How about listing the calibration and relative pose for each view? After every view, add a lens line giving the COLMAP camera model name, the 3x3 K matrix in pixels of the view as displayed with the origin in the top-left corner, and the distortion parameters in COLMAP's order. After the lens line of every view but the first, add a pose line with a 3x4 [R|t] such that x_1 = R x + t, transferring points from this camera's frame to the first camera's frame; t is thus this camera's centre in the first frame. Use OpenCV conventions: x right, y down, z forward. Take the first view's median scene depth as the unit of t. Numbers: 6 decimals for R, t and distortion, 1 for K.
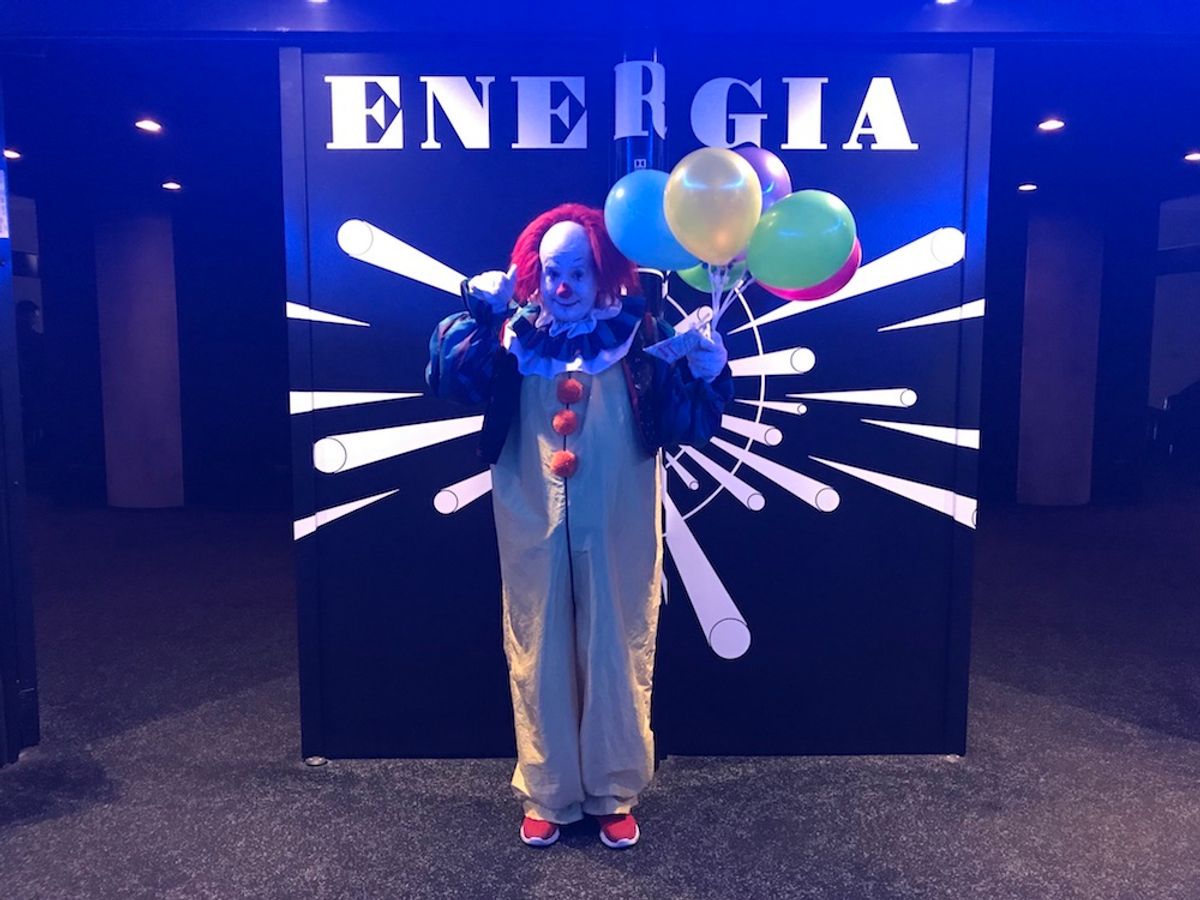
lens RADIAL K [[984.0, 0, 599.3], [0, 984.0, 436.3], [0, 0, 1]] dist [0.007151, -0.000104]
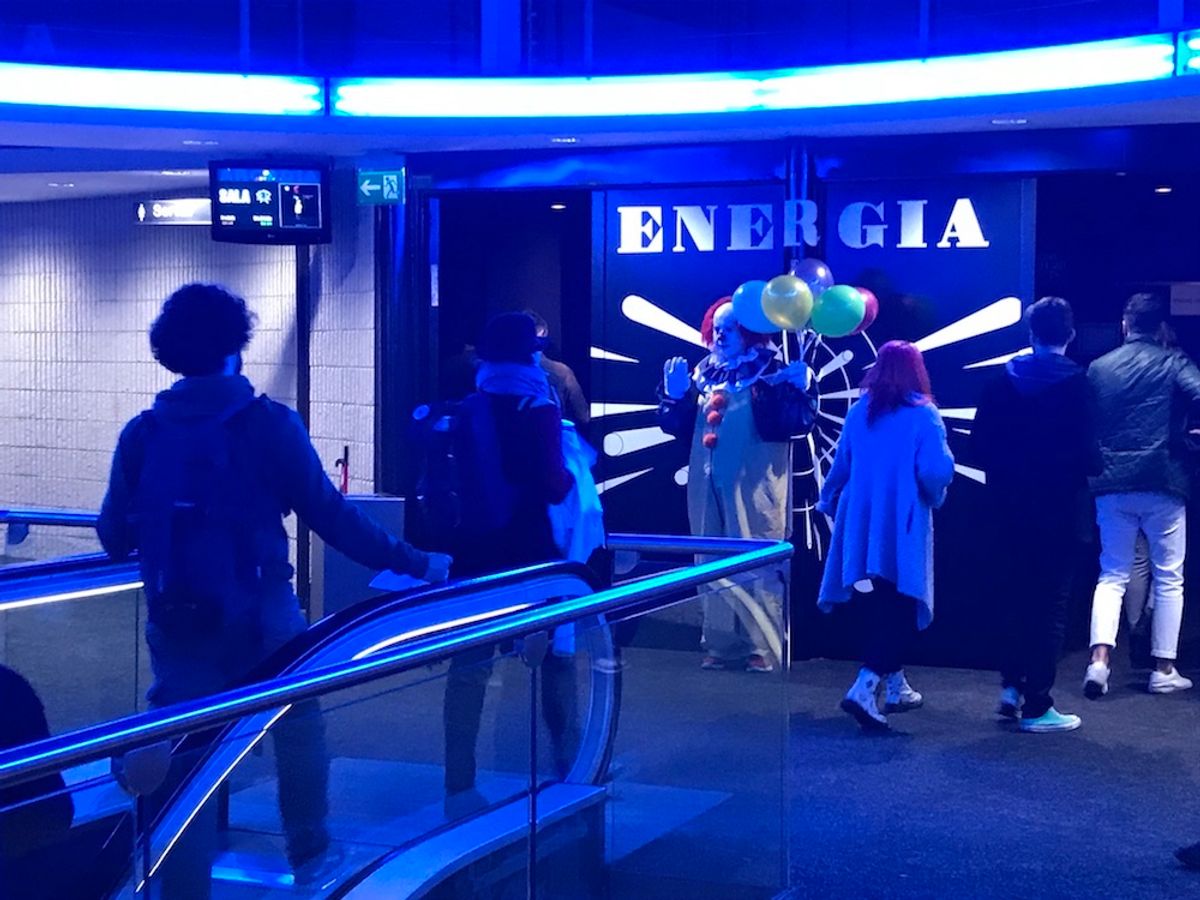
lens RADIAL K [[2421.2, 0, 600.0], [0, 2421.2, 450.0], [0, 0, 1]] dist [-0.024251, -0.109218]
pose [[0.921552, 0.020161, -0.387731, 1.224485], [-0.040706, 0.998164, -0.044845, 0.206053], [0.386115, 0.057110, 0.920681, -2.605621]]
